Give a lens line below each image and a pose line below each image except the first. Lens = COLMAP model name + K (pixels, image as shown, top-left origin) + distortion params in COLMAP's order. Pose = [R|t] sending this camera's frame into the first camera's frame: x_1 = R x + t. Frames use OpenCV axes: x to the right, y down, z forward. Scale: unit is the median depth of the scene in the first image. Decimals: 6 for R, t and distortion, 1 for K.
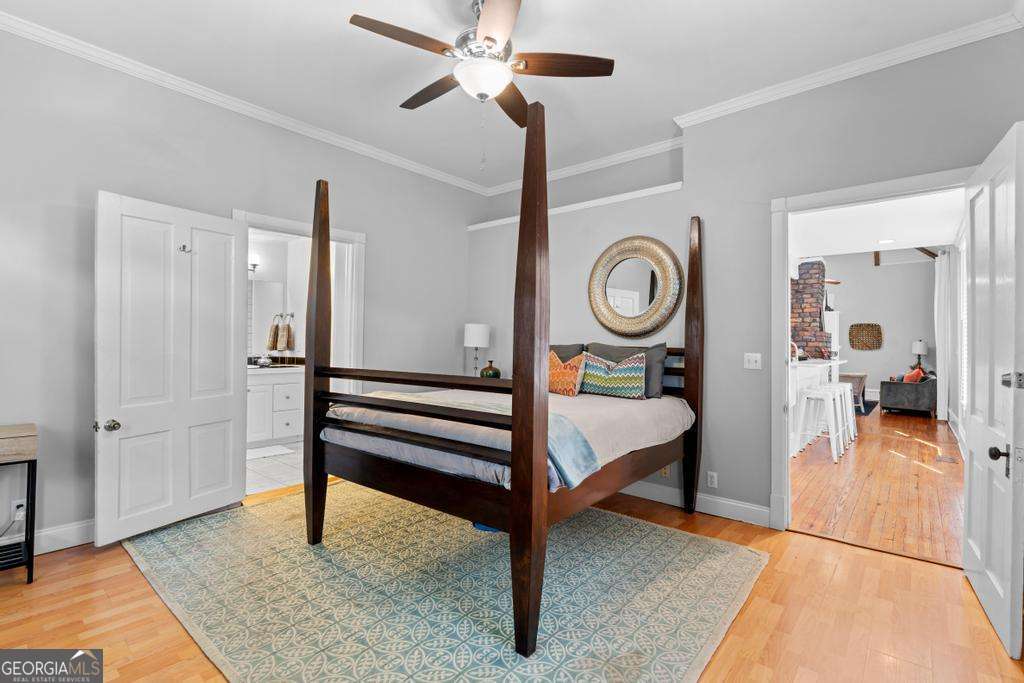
lens RADIAL K [[486.0, 0, 512.0], [0, 486.0, 341.5], [0, 0, 1]] dist [0.000086, -0.000040]
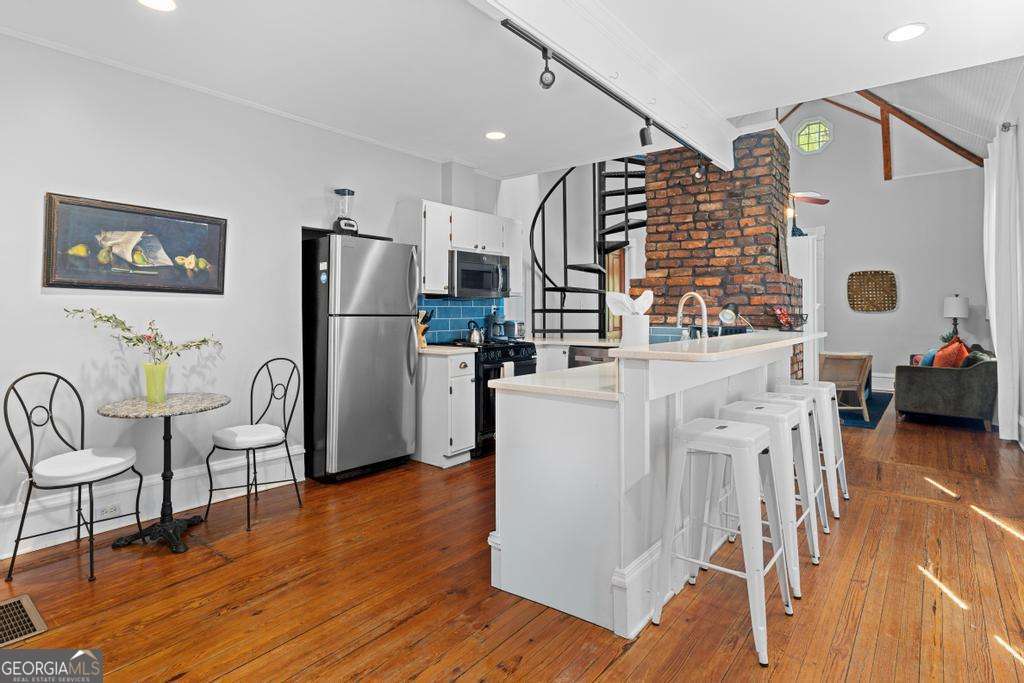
lens RADIAL K [[548.2, 0, 512.7], [0, 548.2, 309.3], [0, 0, 1]] dist [0.001886, 0.000647]
pose [[0.999060, -0.011821, 0.041700, 0.299602], [0.011756, 0.999929, 0.001802, 0.009707], [-0.041718, -0.001310, 0.999129, 0.396889]]
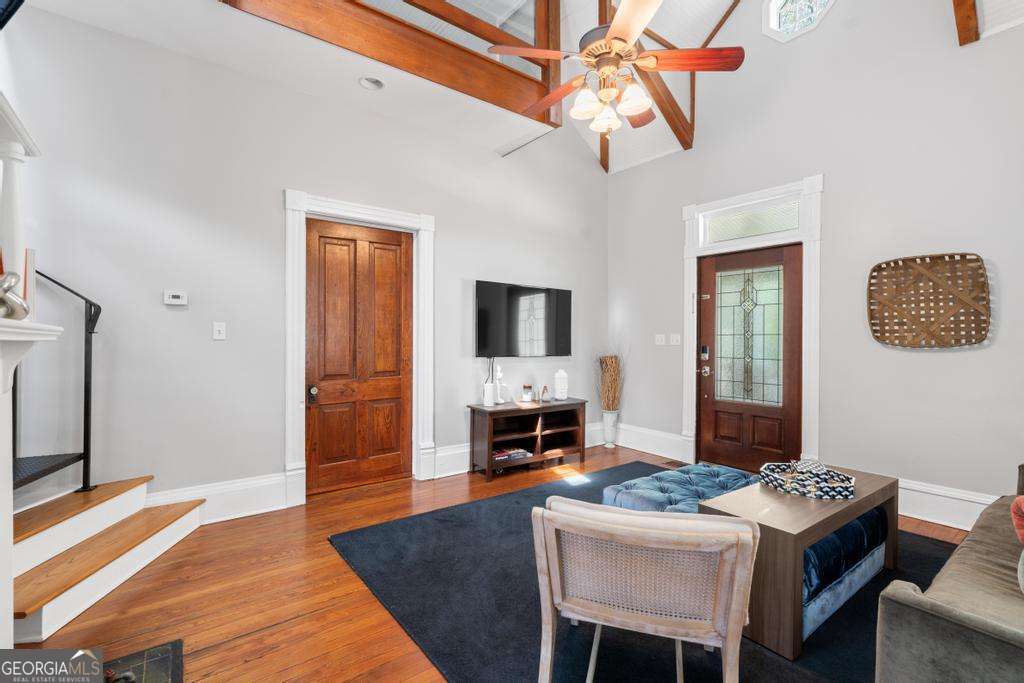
lens RADIAL K [[467.9, 0, 512.0], [0, 467.9, 341.5], [0, 0, 1]] dist [-0.002194, -0.000462]
pose [[0.974356, -0.002891, -0.224995, 0.747695], [0.004531, 0.999967, 0.006770, 0.014226], [0.224968, -0.007615, 0.974336, 0.916100]]
